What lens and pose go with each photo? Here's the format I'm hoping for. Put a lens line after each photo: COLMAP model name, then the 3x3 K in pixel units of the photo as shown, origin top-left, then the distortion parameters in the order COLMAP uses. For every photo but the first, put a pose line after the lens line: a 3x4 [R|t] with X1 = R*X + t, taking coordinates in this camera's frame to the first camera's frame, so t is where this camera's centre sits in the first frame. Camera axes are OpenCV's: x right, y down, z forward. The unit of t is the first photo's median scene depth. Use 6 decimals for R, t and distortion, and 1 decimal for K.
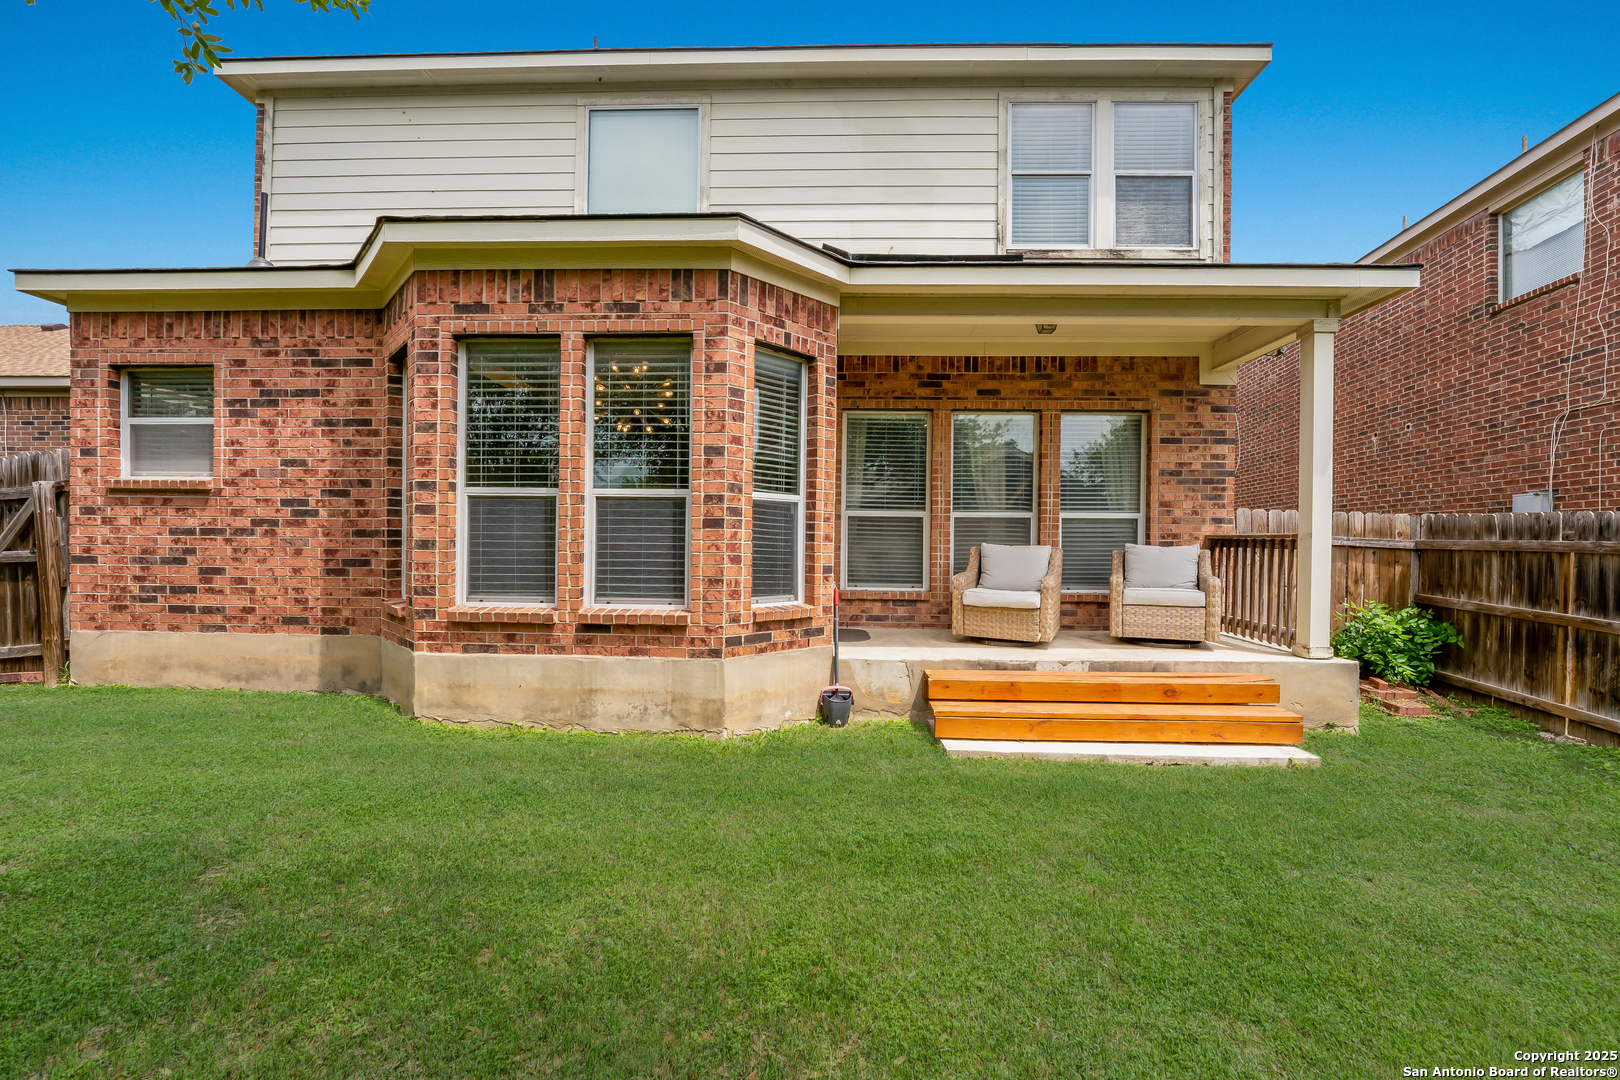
lens RADIAL K [[678.2, 0, 815.7], [0, 678.2, 547.4], [0, 0, 1]] dist [-0.020803, 0.001120]
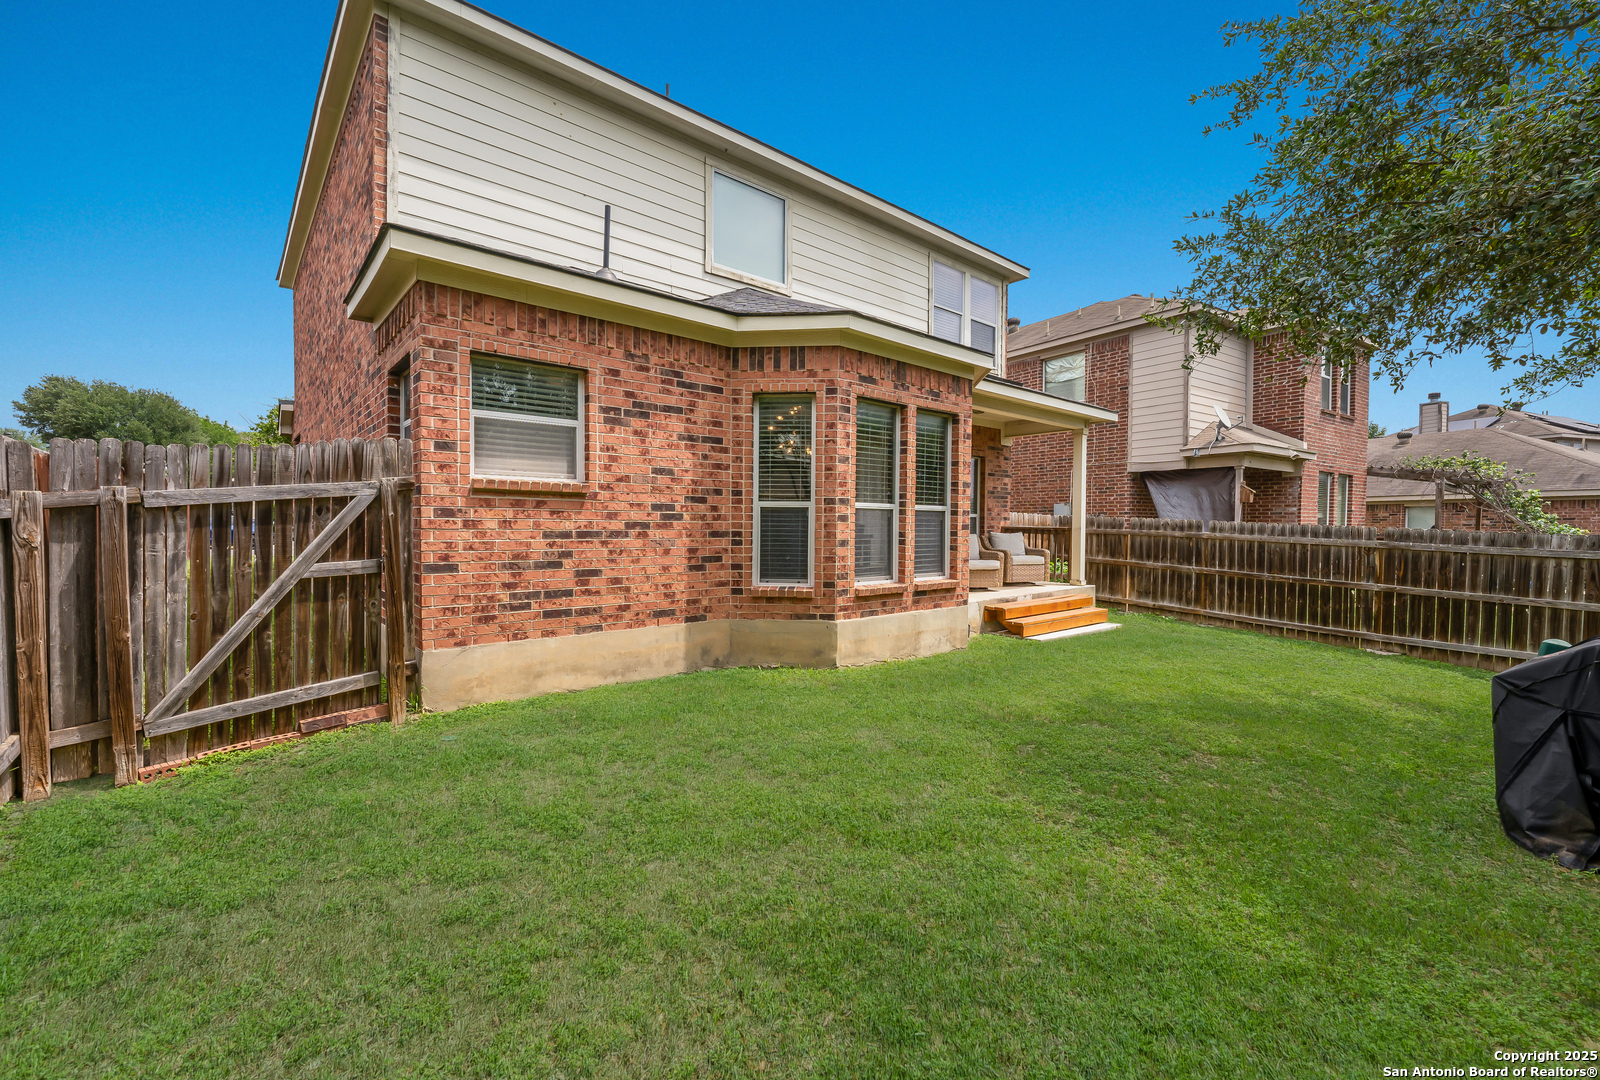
lens RADIAL K [[669.8, 0, 809.1], [0, 669.8, 534.4], [0, 0, 1]] dist [-0.020803, 0.001120]
pose [[0.731820, -0.014893, 0.681335, -1.351781], [0.002059, 0.999805, 0.019644, -0.042999], [-0.681495, -0.012973, 0.731708, 0.023338]]
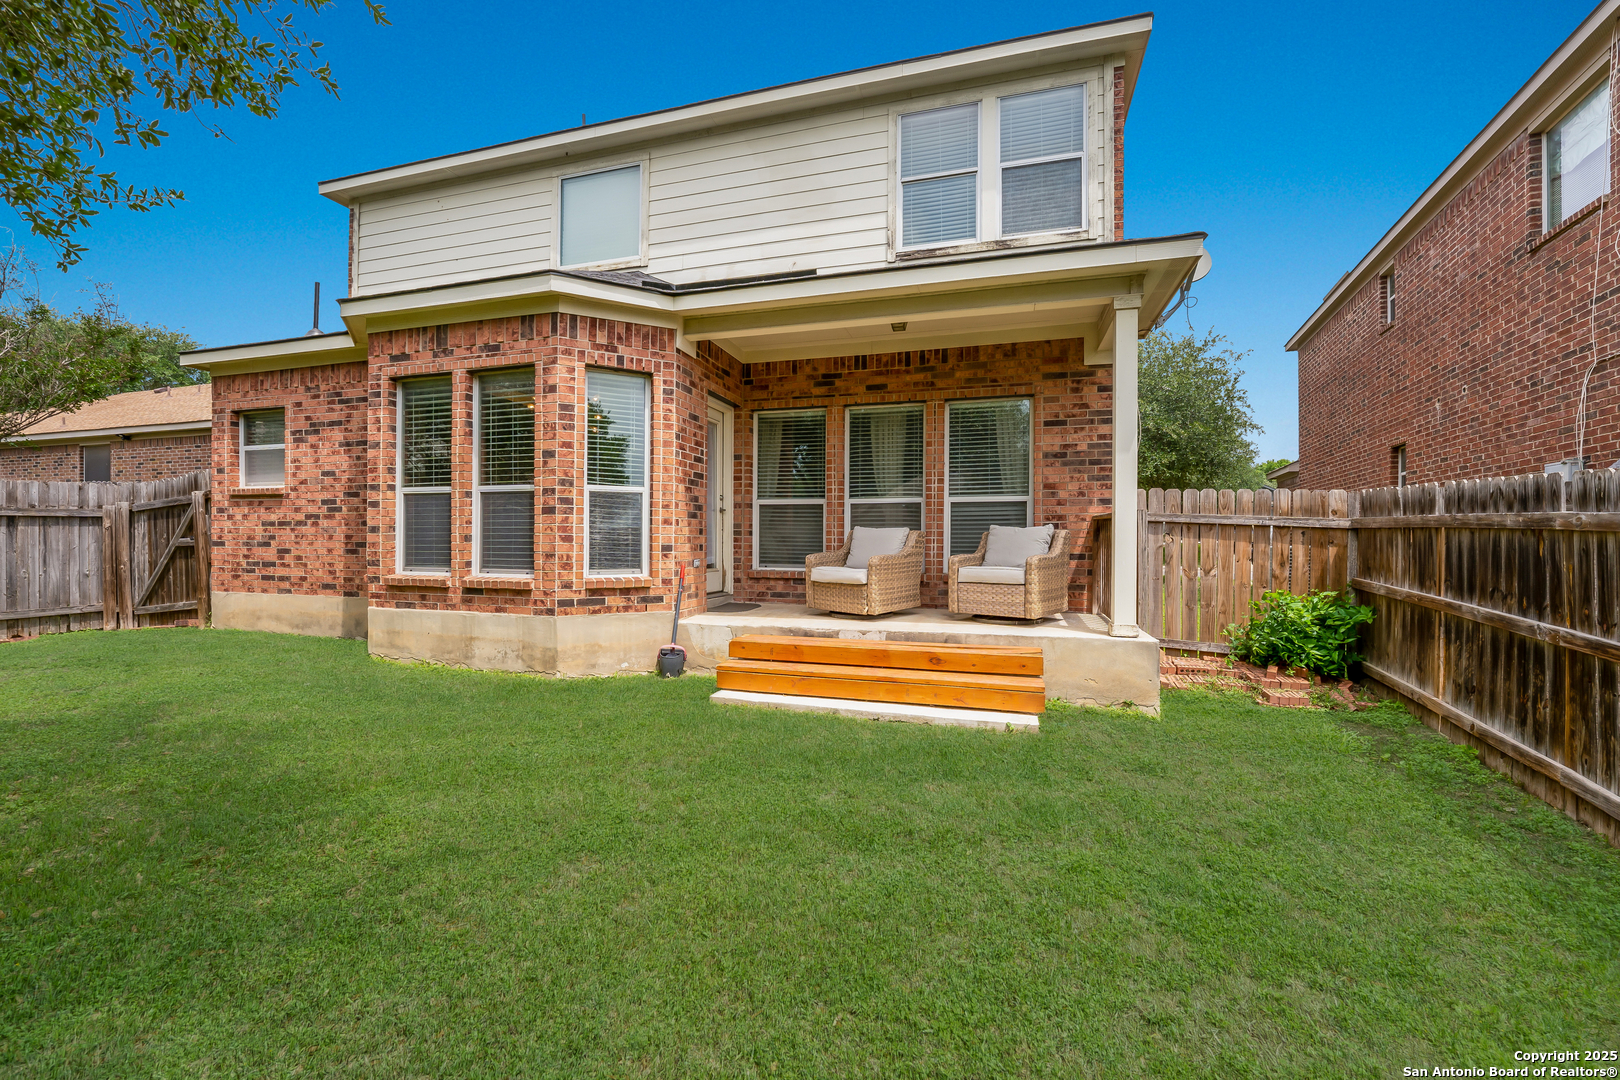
lens RADIAL K [[678.2, 0, 810.8], [0, 678.2, 538.1], [0, 0, 1]] dist [-0.020803, 0.001120]
pose [[0.964836, -0.007161, -0.262754, 0.560780], [0.005222, 0.999954, -0.008074, 0.025149], [0.262799, 0.006418, 0.964829, -0.088387]]
